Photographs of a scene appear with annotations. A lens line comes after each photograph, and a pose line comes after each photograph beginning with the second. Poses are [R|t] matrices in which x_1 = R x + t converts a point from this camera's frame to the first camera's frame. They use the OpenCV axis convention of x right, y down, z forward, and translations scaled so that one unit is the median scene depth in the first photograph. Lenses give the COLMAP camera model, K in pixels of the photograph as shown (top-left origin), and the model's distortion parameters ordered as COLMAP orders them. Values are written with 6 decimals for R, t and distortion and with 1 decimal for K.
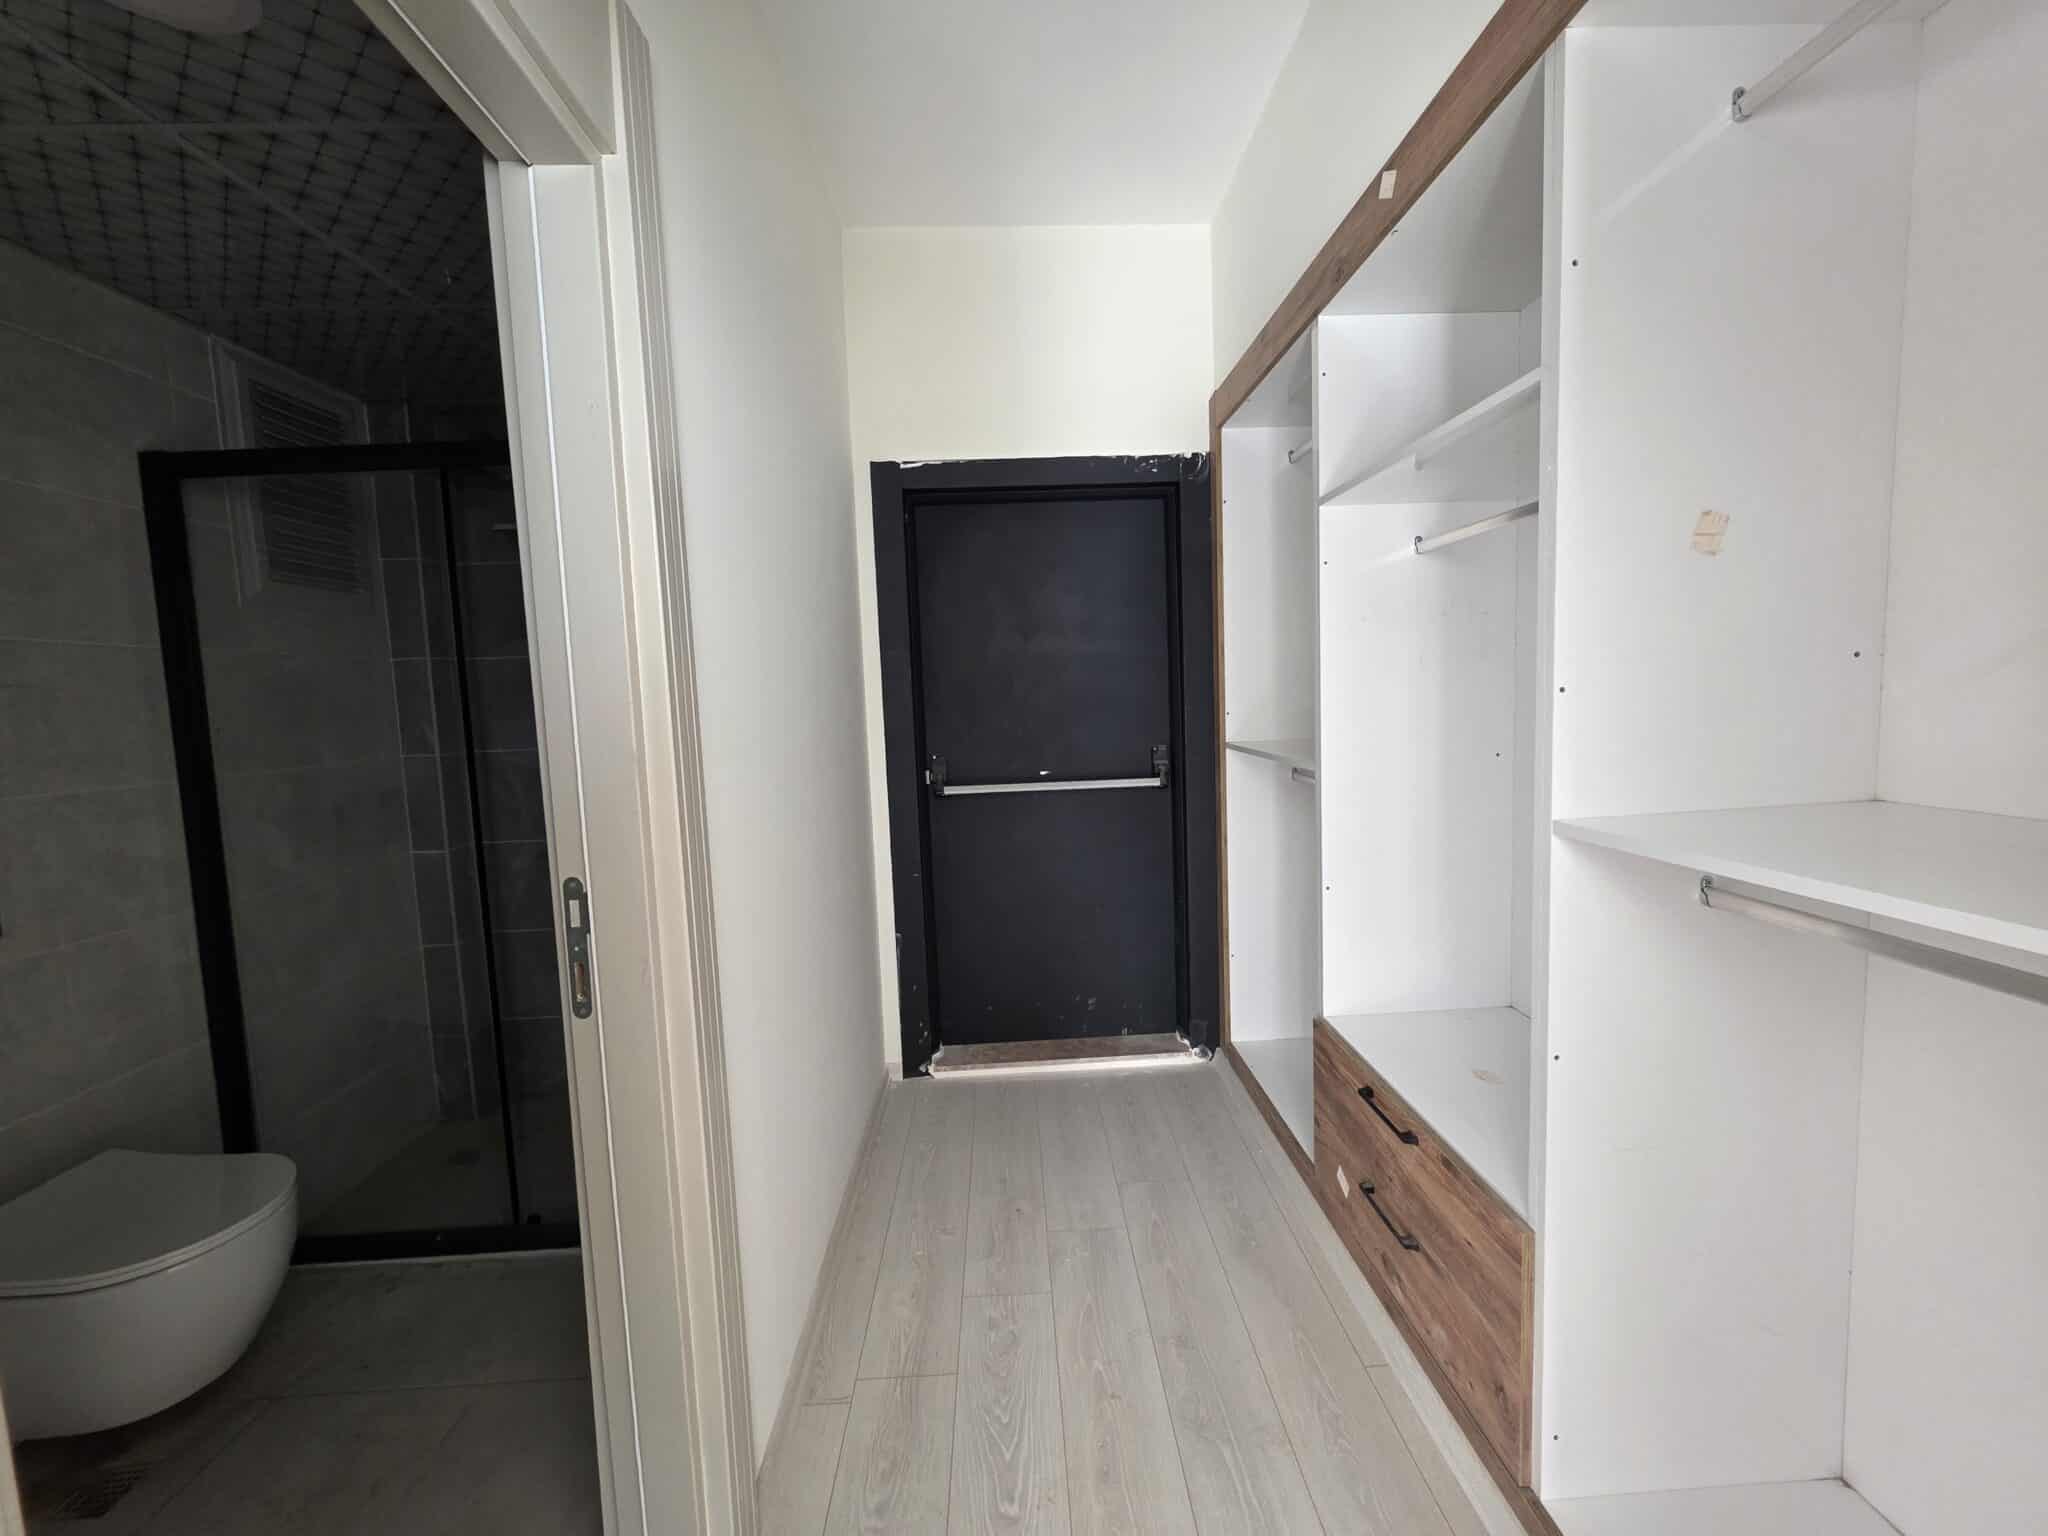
lens RADIAL K [[814.8, 0, 1031.1], [0, 814.8, 763.0], [0, 0, 1]] dist [0.000373, 0.000050]
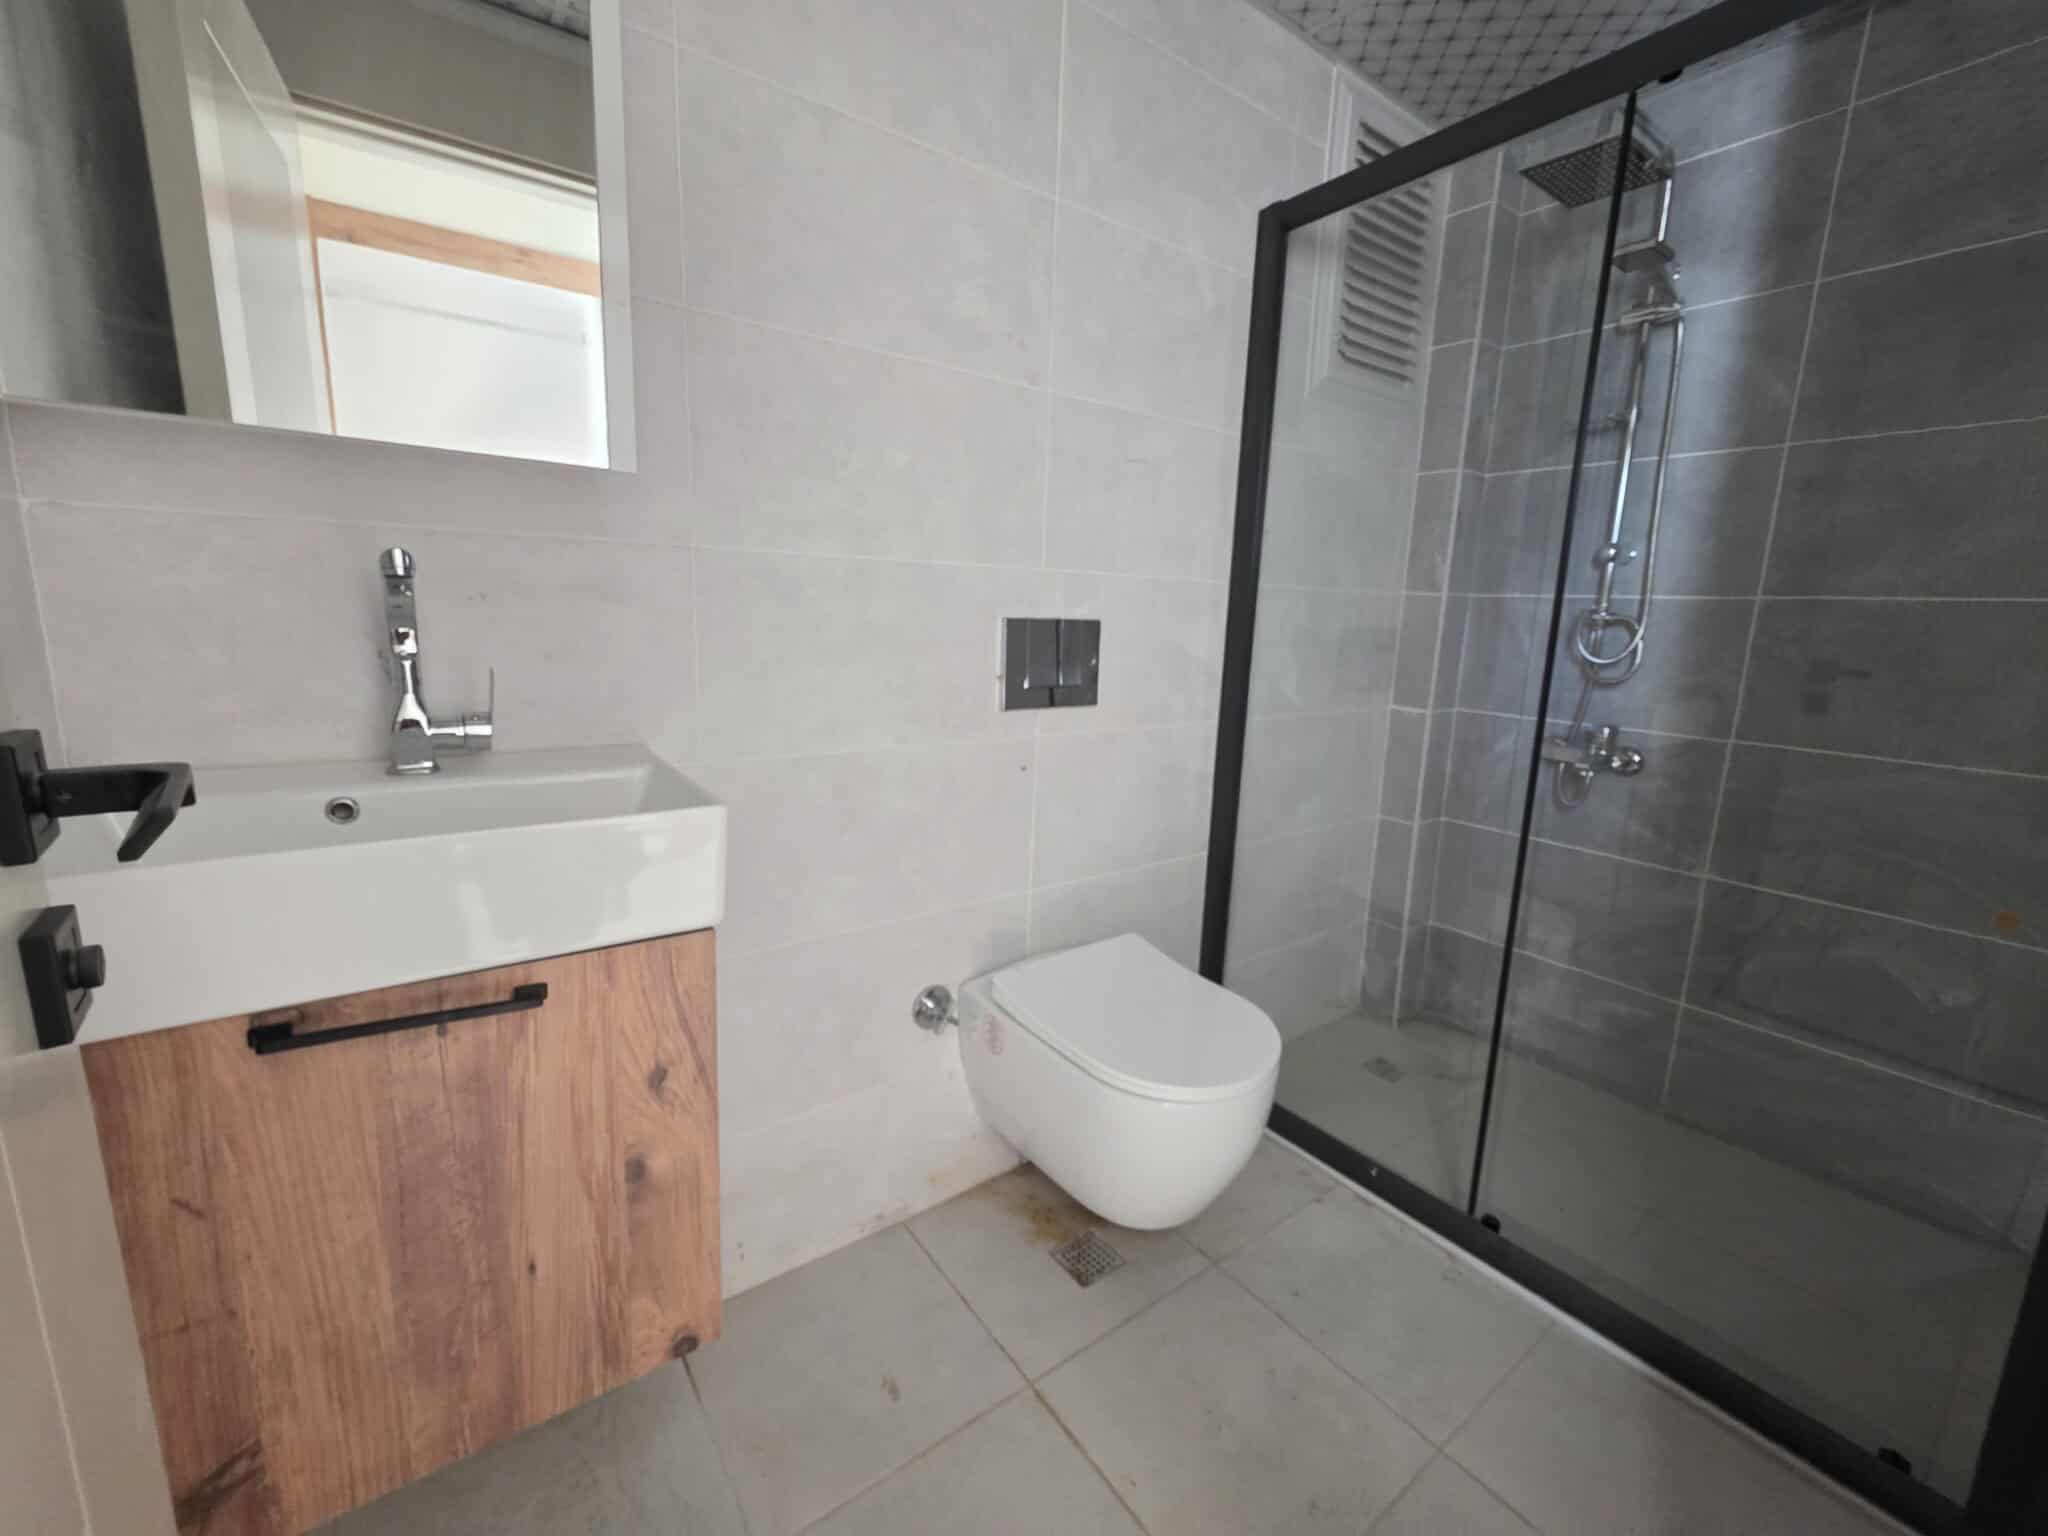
lens RADIAL K [[814.8, 0, 1031.1], [0, 814.8, 763.0], [0, 0, 1]] dist [0.000373, 0.000050]
pose [[0.556688, 0.206105, -0.804748, -0.329035], [-0.126263, 0.978471, 0.163254, 0.092330], [0.821070, 0.010729, 0.570727, 0.242844]]
